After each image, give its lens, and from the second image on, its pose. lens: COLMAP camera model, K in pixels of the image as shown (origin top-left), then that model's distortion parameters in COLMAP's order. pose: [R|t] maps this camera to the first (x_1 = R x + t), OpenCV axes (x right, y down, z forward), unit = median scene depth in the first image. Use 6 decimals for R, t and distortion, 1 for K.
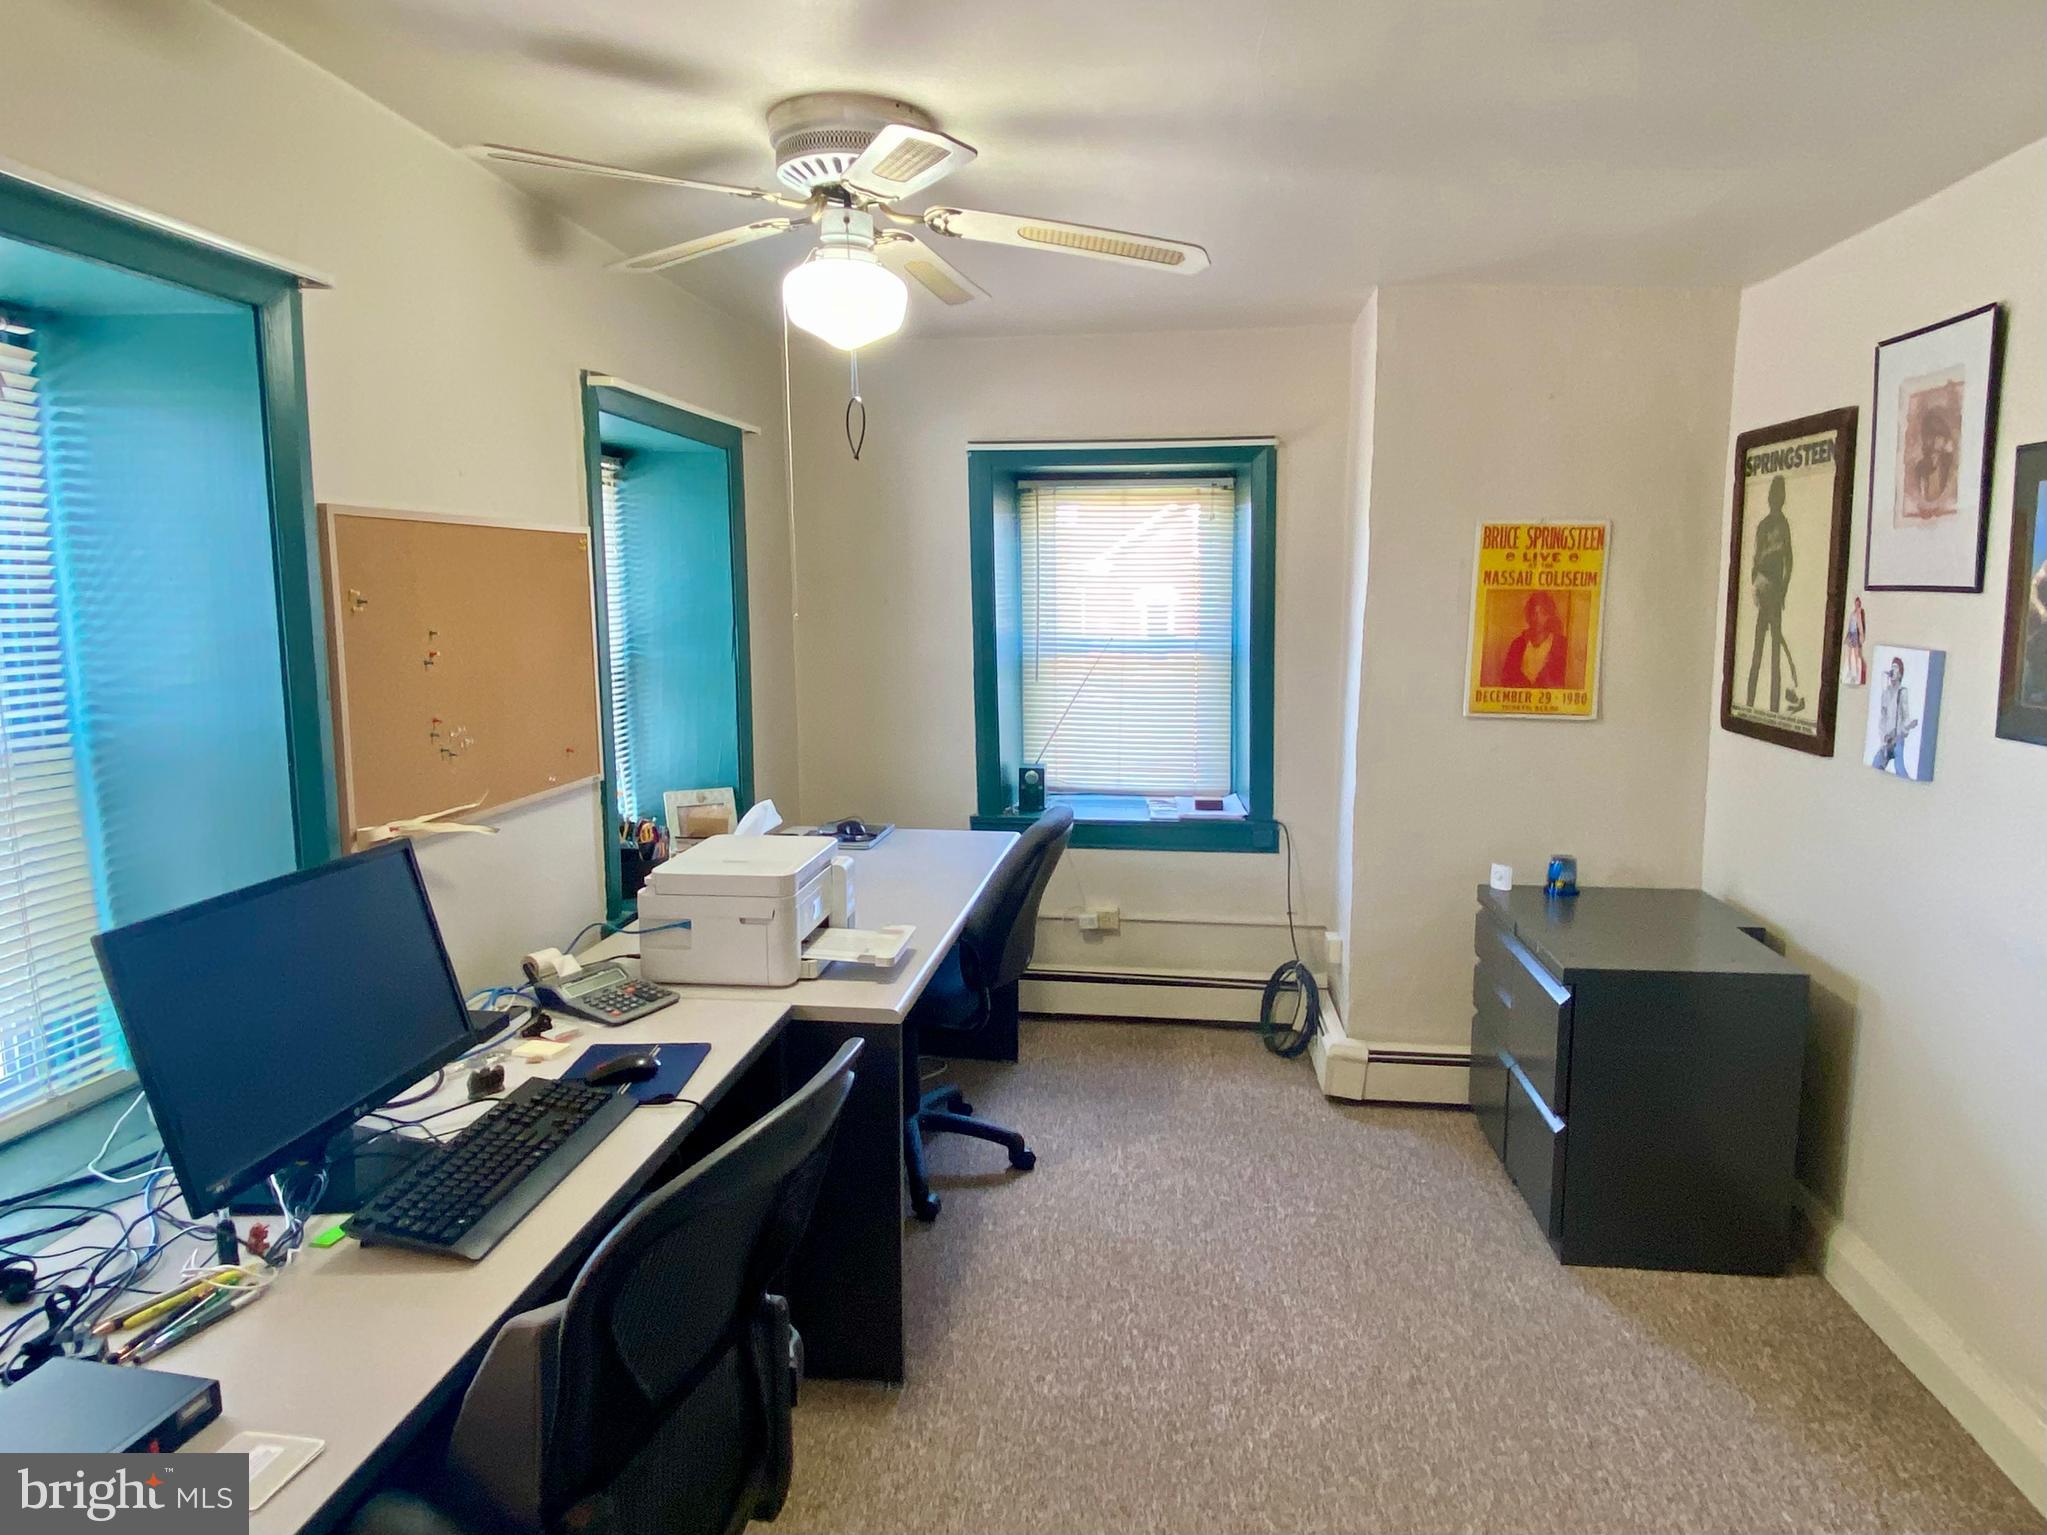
lens RADIAL K [[1206.0, 0, 1023.5], [0, 1206.0, 767.5], [0, 0, 1]] dist [-0.000020, -0.000016]
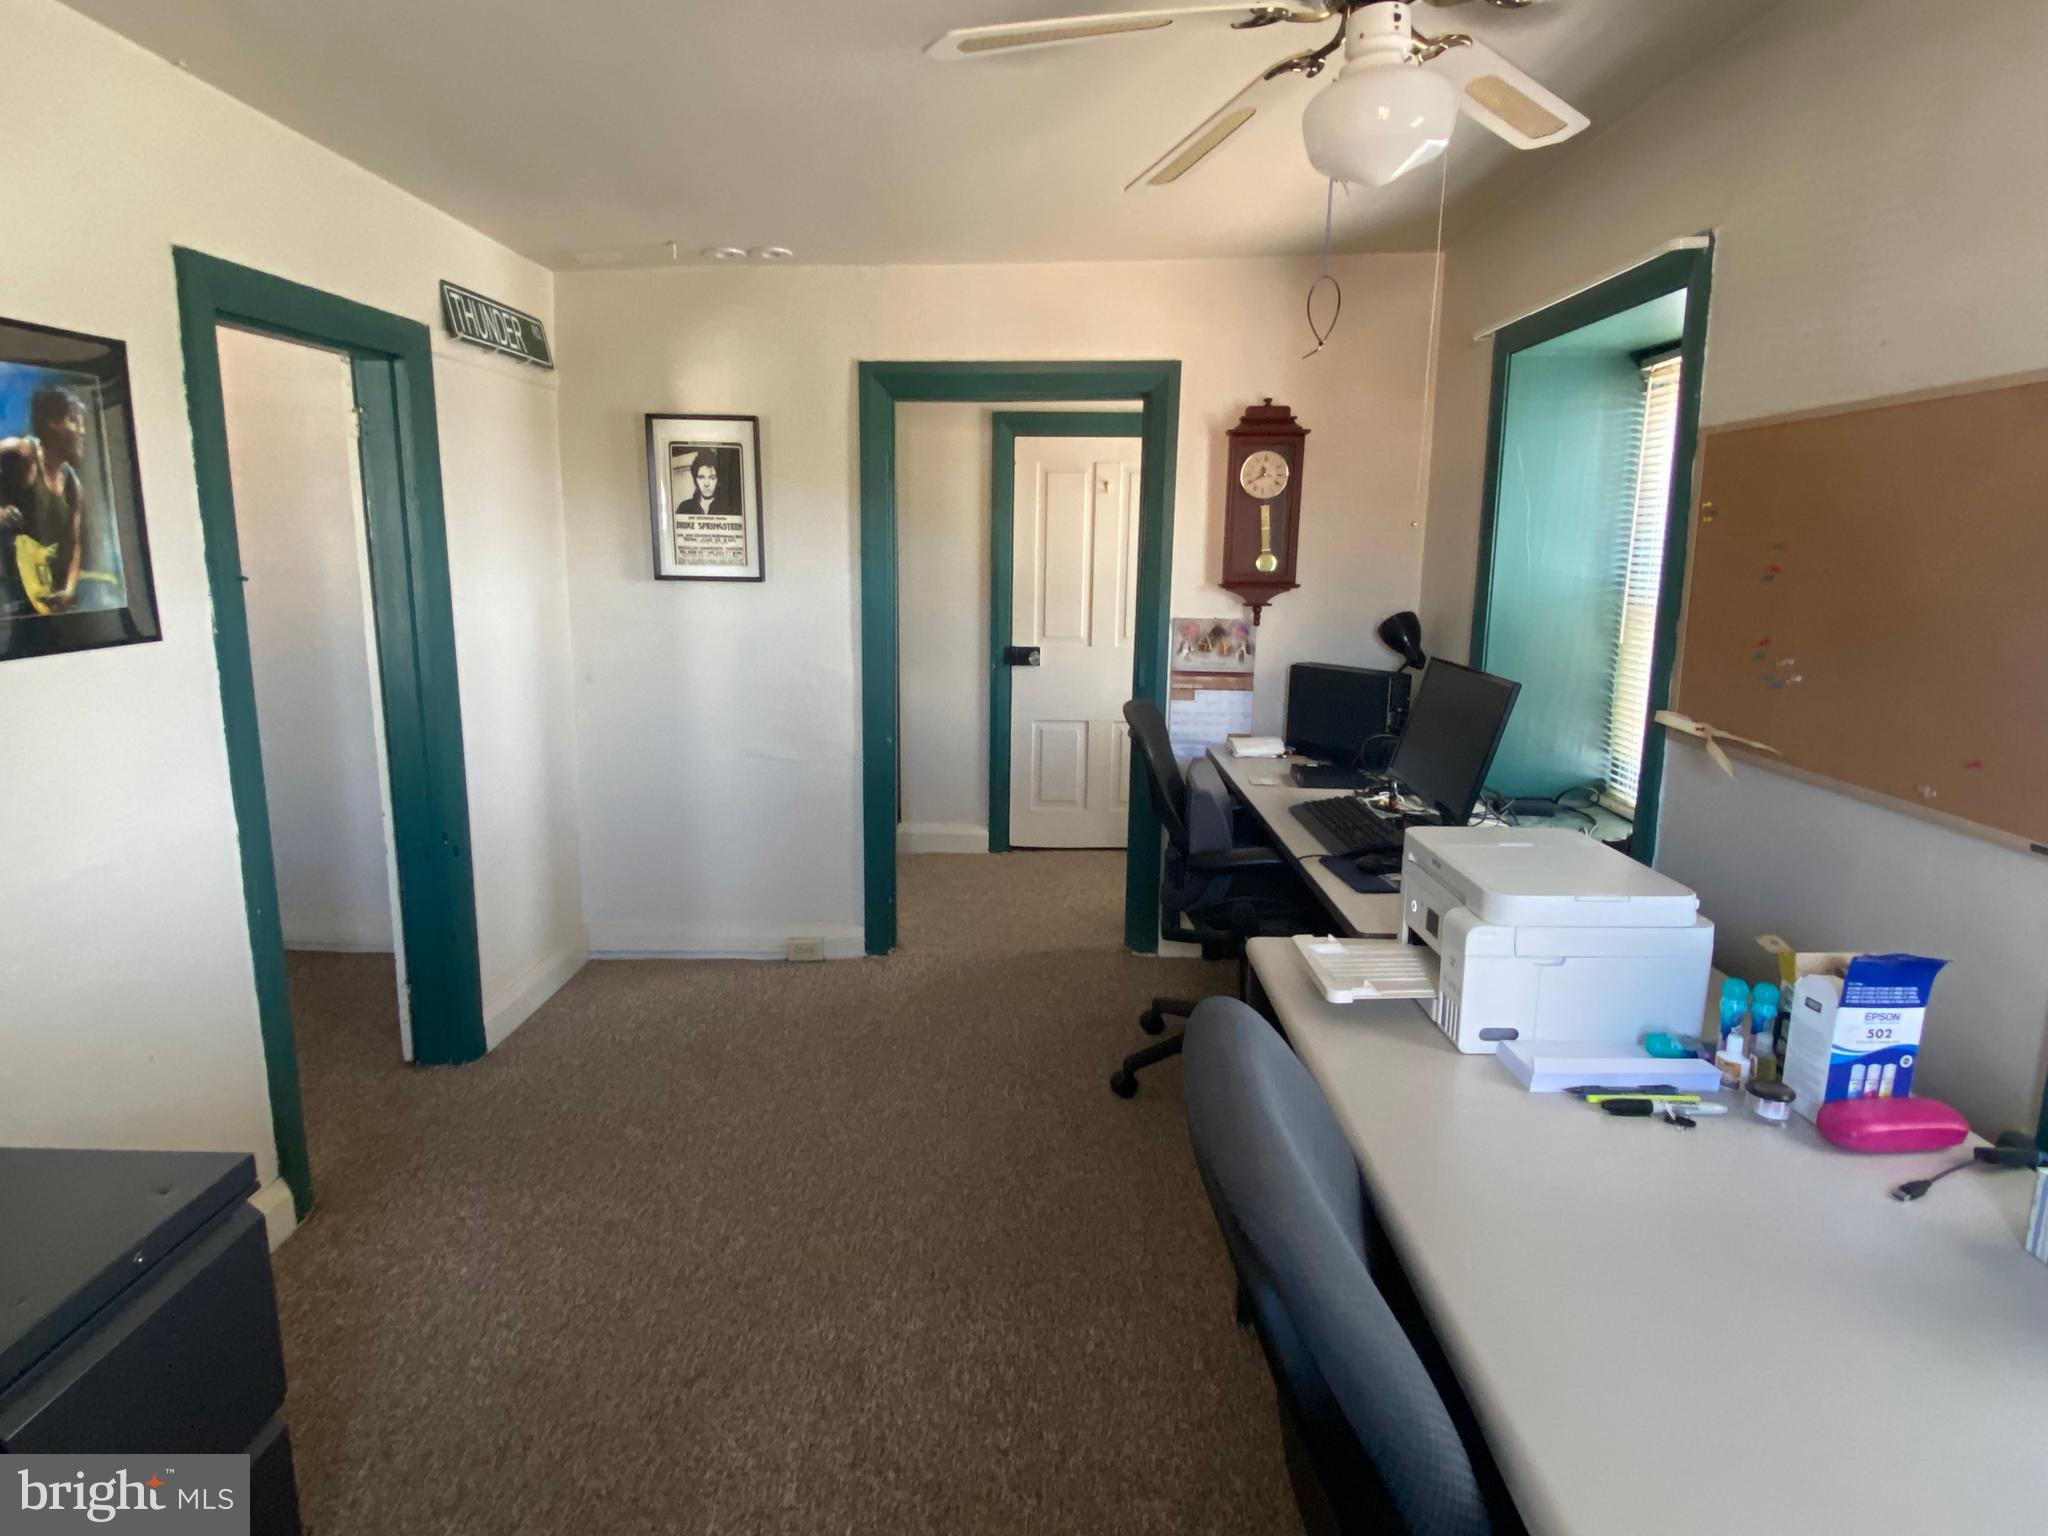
lens RADIAL K [[1195.2, 0, 1024.0], [0, 1195.2, 768.0], [0, 0, 1]] dist [-0.000011, -0.000014]
pose [[-0.993238, 0.016583, -0.114906, 0.170927], [-0.019887, 0.950813, 0.309125, -0.203716], [0.114381, 0.309320, -0.944054, 1.711917]]
